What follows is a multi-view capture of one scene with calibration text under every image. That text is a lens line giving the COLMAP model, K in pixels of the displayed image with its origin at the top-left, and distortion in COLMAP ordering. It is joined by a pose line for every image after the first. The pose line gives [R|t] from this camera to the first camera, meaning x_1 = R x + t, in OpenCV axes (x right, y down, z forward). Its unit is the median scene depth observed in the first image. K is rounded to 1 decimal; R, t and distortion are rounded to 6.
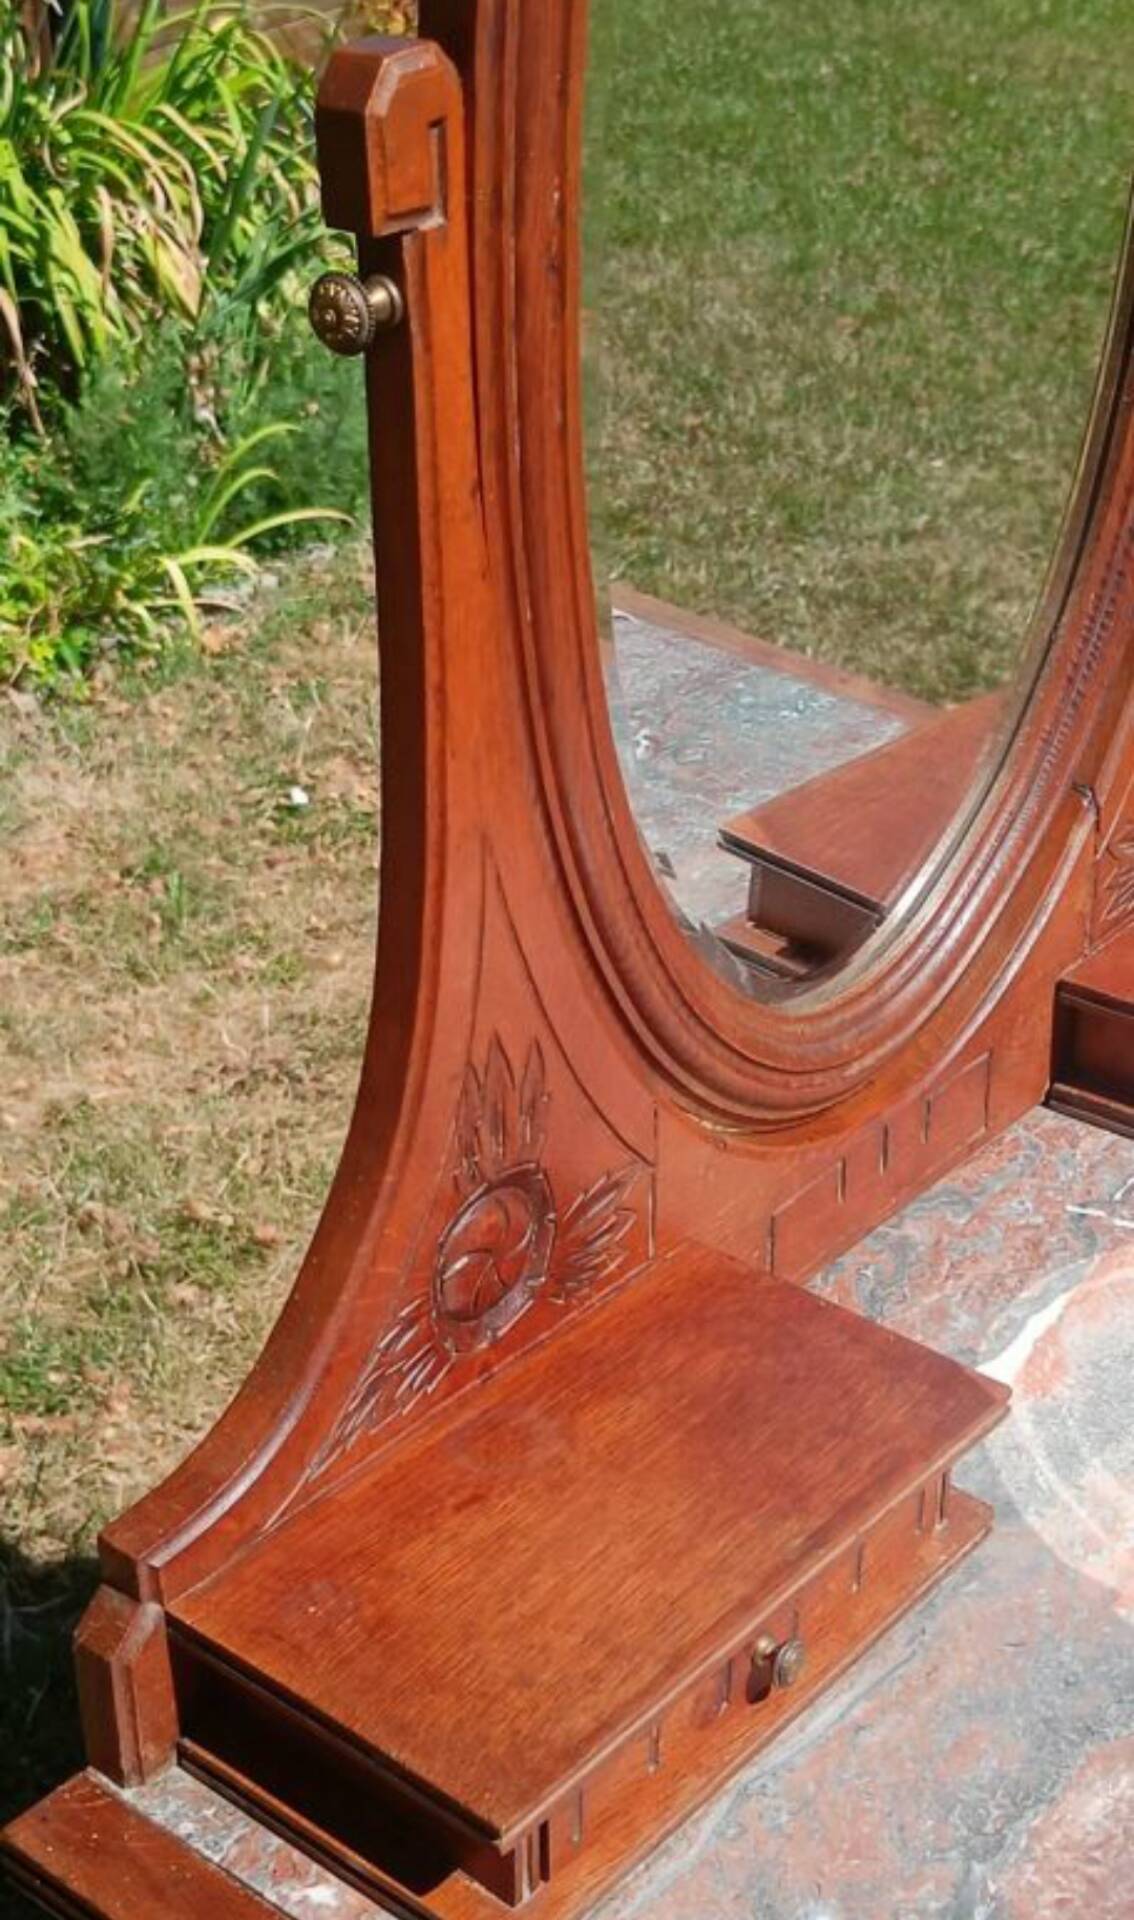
lens RADIAL K [[2789.1, 0, 596.4], [0, 2789.1, 966.4], [0, 0, 1]] dist [0.214418, -0.846783]
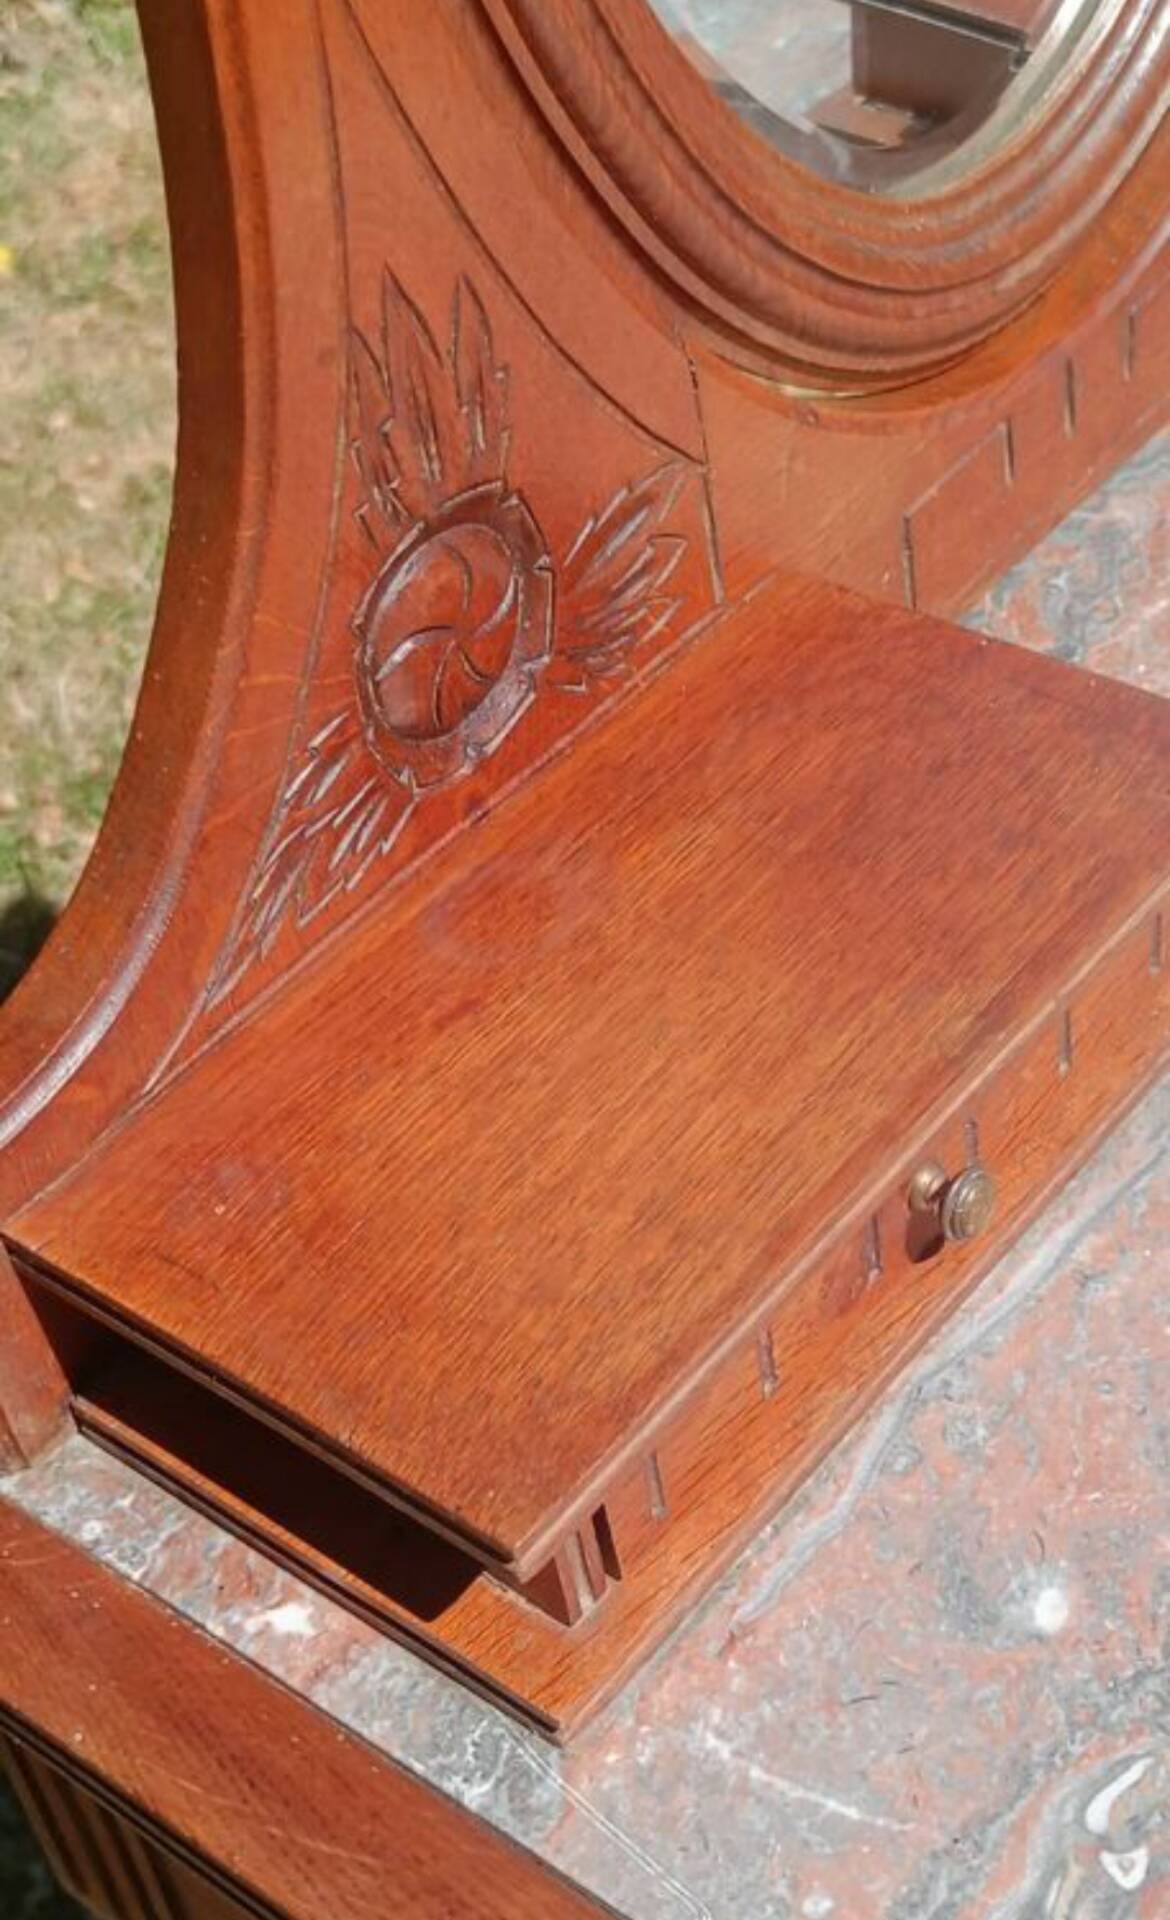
lens RADIAL K [[2916.6, 0, 619.5], [0, 2916.6, 955.4], [0, 0, 1]] dist [0.163209, -0.774310]
pose [[0.990667, -0.107913, -0.083271, 0.049641], [0.123970, 0.967286, 0.221334, 0.031891], [0.056662, -0.229591, 0.971636, 0.342647]]
